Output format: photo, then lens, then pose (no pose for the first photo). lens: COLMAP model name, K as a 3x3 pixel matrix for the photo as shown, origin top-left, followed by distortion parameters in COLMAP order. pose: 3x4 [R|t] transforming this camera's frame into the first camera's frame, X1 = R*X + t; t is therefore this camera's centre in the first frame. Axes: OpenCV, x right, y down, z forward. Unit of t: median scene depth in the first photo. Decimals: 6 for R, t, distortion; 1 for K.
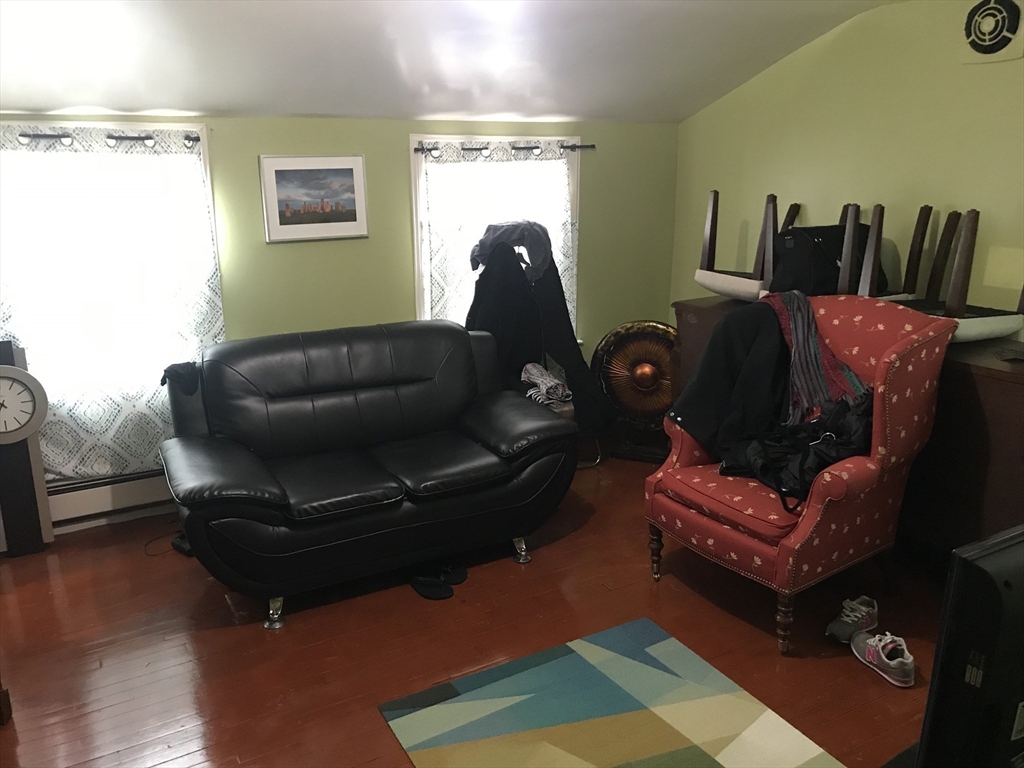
lens RADIAL K [[827.1, 0, 511.3], [0, 827.1, 384.2], [0, 0, 1]] dist [0.008238, -0.045925]
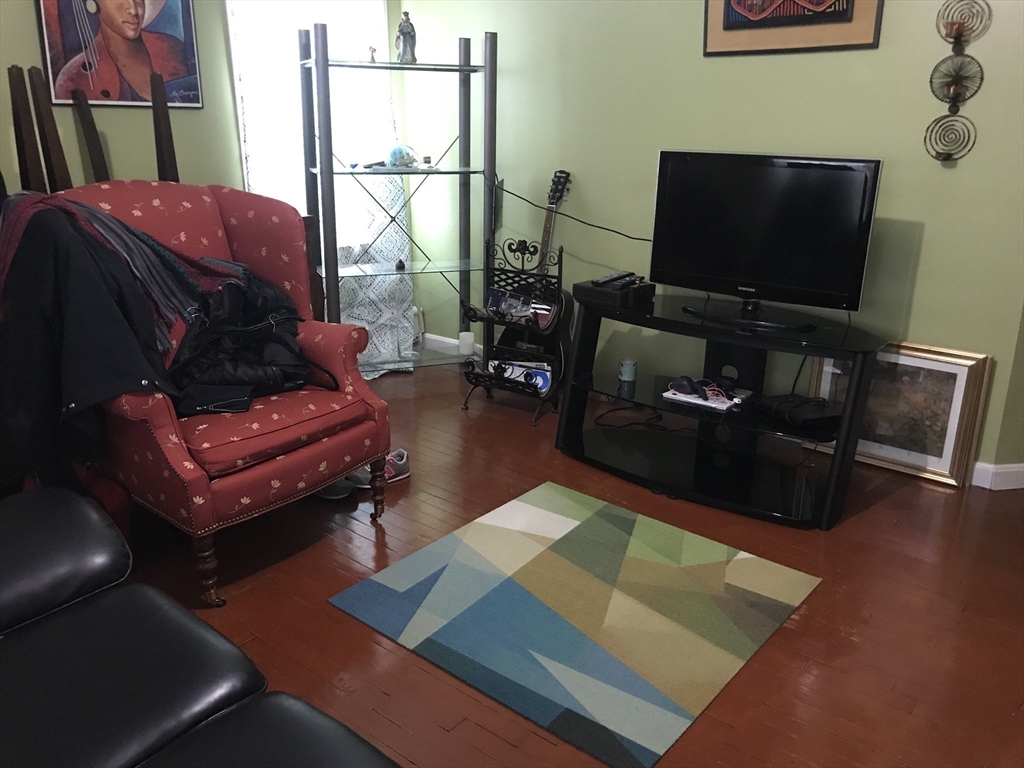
lens RADIAL K [[827.1, 0, 511.1], [0, 827.1, 384.5], [0, 0, 1]] dist [0.008238, -0.045925]
pose [[-0.352566, -0.291012, 0.889387, -0.569439], [0.243714, 0.889063, 0.387518, -0.169165], [-0.903494, 0.353382, -0.242529, 1.027334]]
